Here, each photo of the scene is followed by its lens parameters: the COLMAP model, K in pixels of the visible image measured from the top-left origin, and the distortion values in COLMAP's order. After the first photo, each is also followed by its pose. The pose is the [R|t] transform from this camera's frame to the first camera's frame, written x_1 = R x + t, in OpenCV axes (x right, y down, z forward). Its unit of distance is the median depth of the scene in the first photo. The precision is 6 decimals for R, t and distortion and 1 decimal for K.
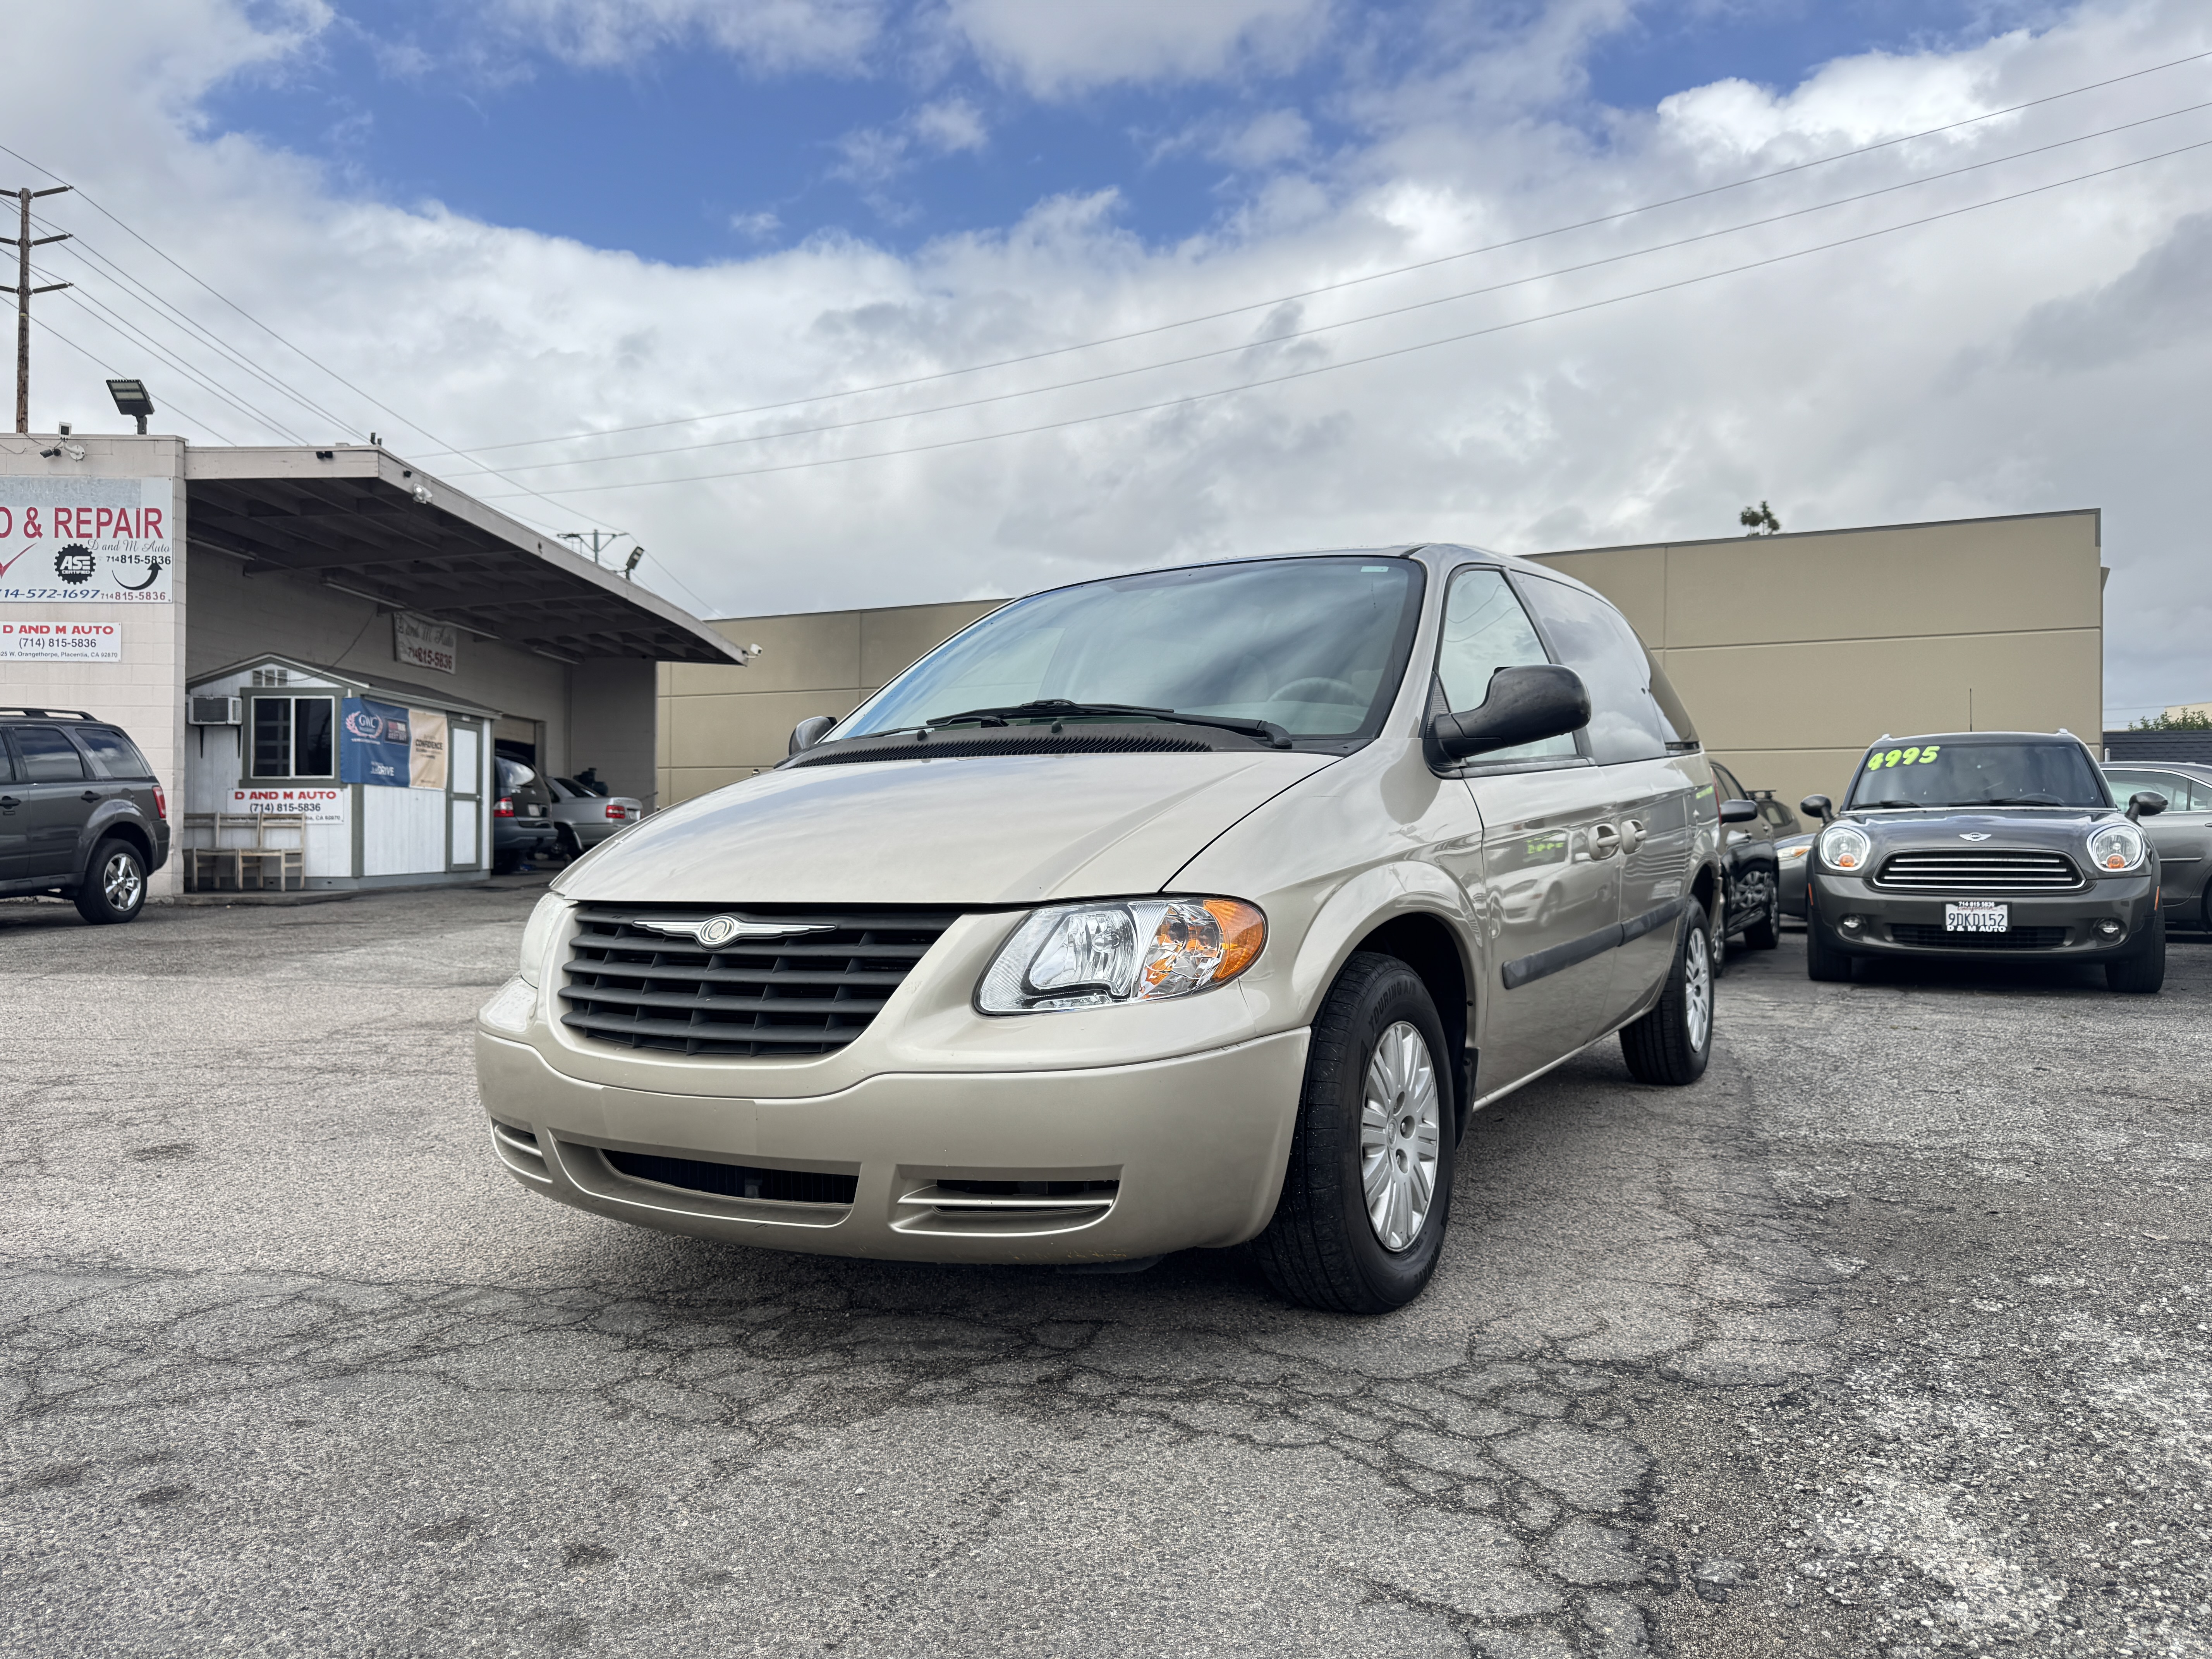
lens RADIAL K [[1571.8, 0, 1095.6], [0, 1571.8, 835.7], [0, 0, 1]] dist [0.031083, -0.036596]
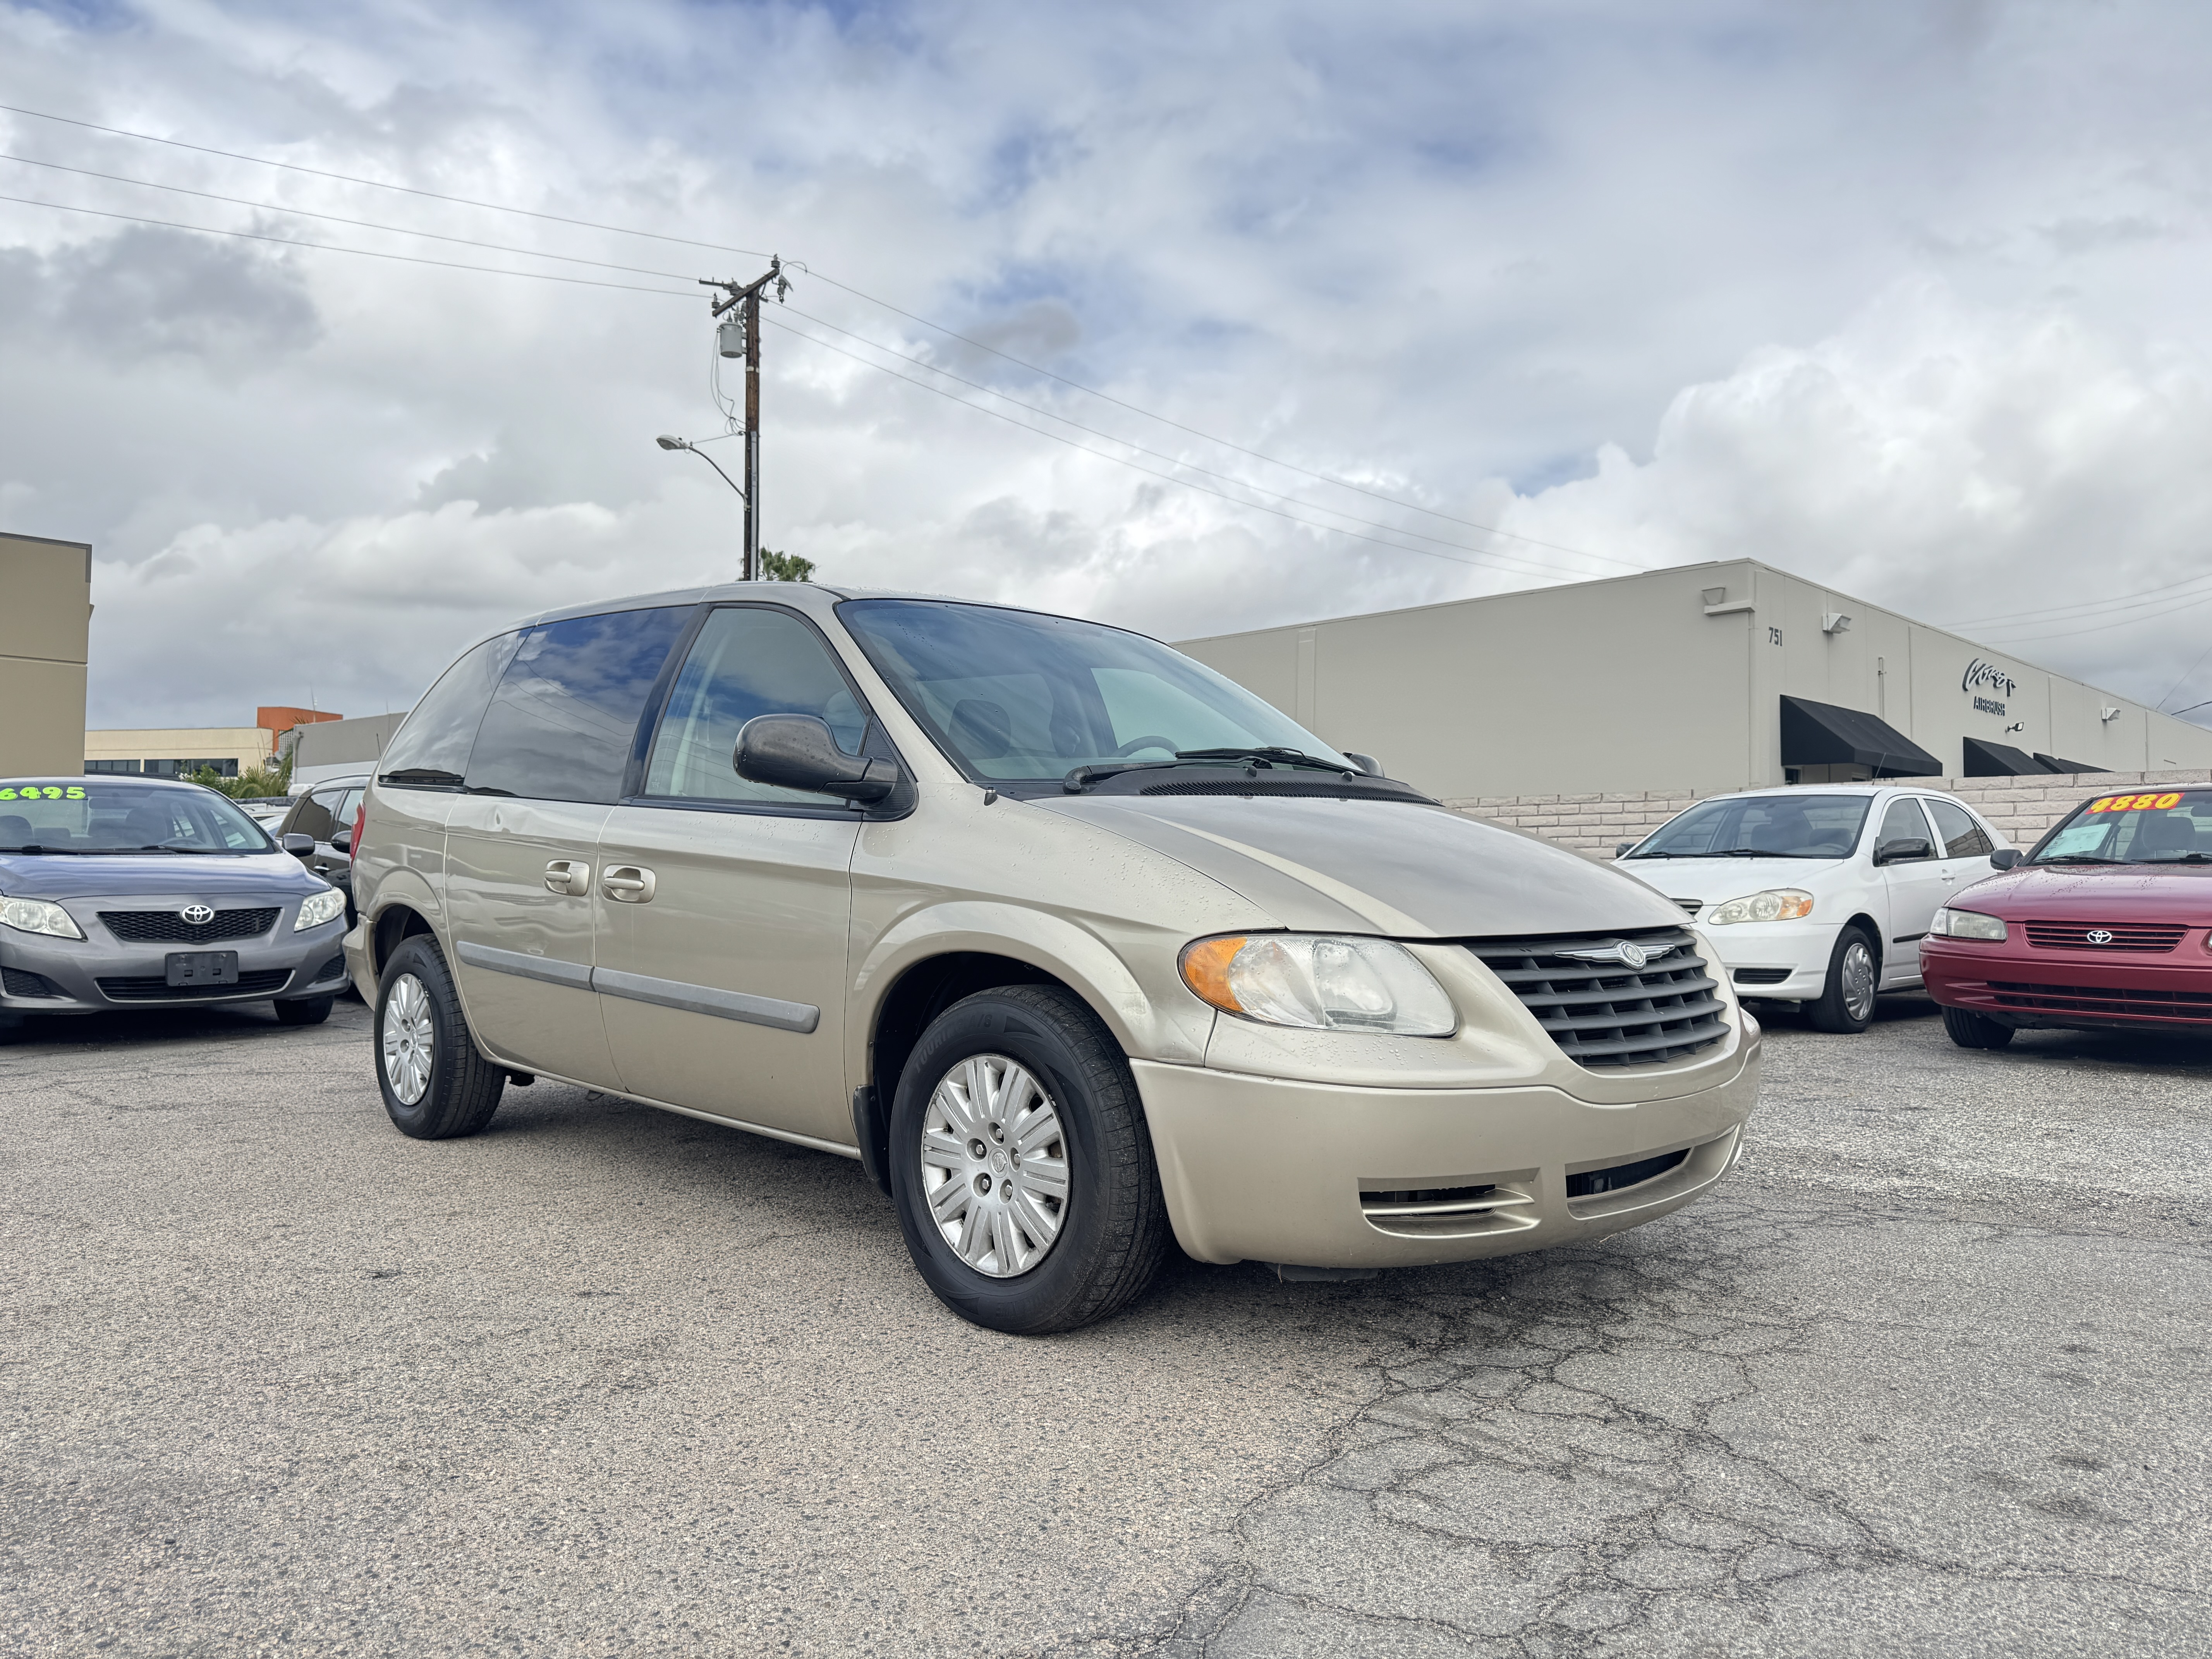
lens RADIAL K [[1571.8, 0, 1101.0], [0, 1571.8, 840.4], [0, 0, 1]] dist [0.031083, -0.036596]
pose [[0.256841, 0.023951, 0.966157, -1.434059], [-0.004752, 0.999712, -0.023519, 0.006229], [-0.966442, 0.001449, 0.256881, 1.066988]]
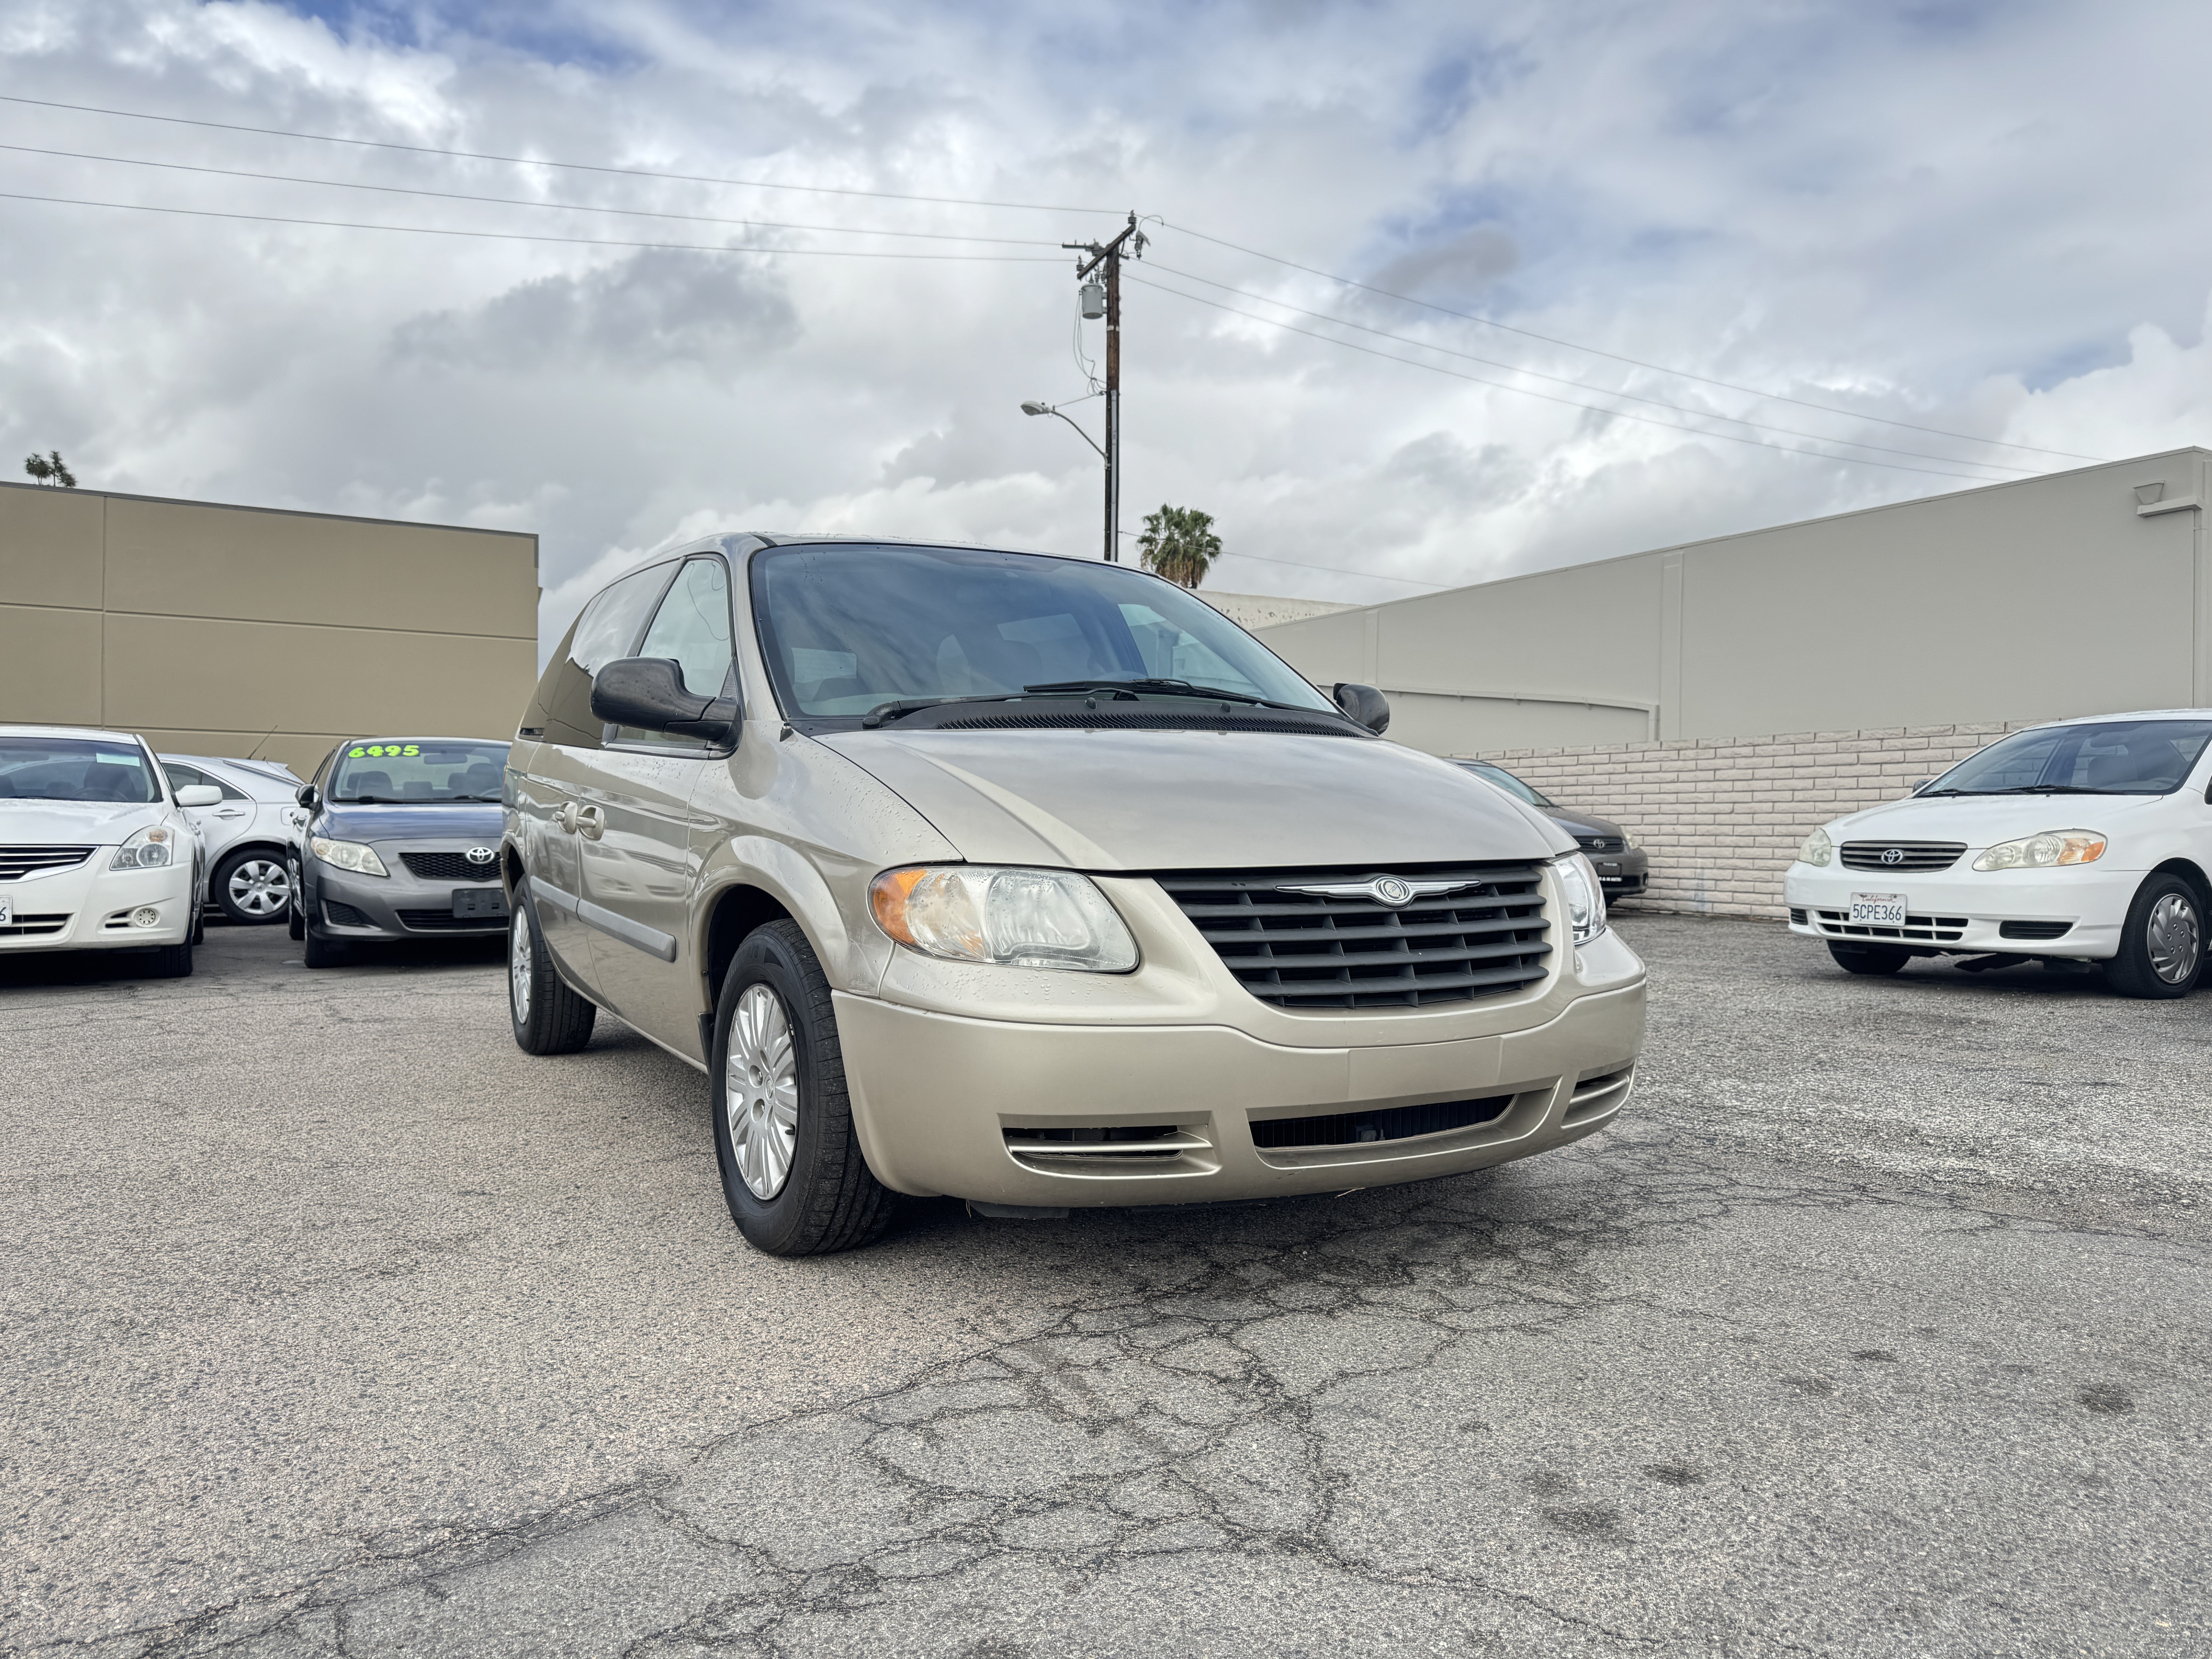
lens RADIAL K [[1571.8, 0, 1098.3], [0, 1571.8, 822.1], [0, 0, 1]] dist [0.031083, -0.036596]
pose [[0.506738, 0.002050, 0.862098, -1.236414], [-0.001408, 0.999998, -0.001551, 0.016339], [-0.862099, -0.000428, 0.506740, 0.629436]]
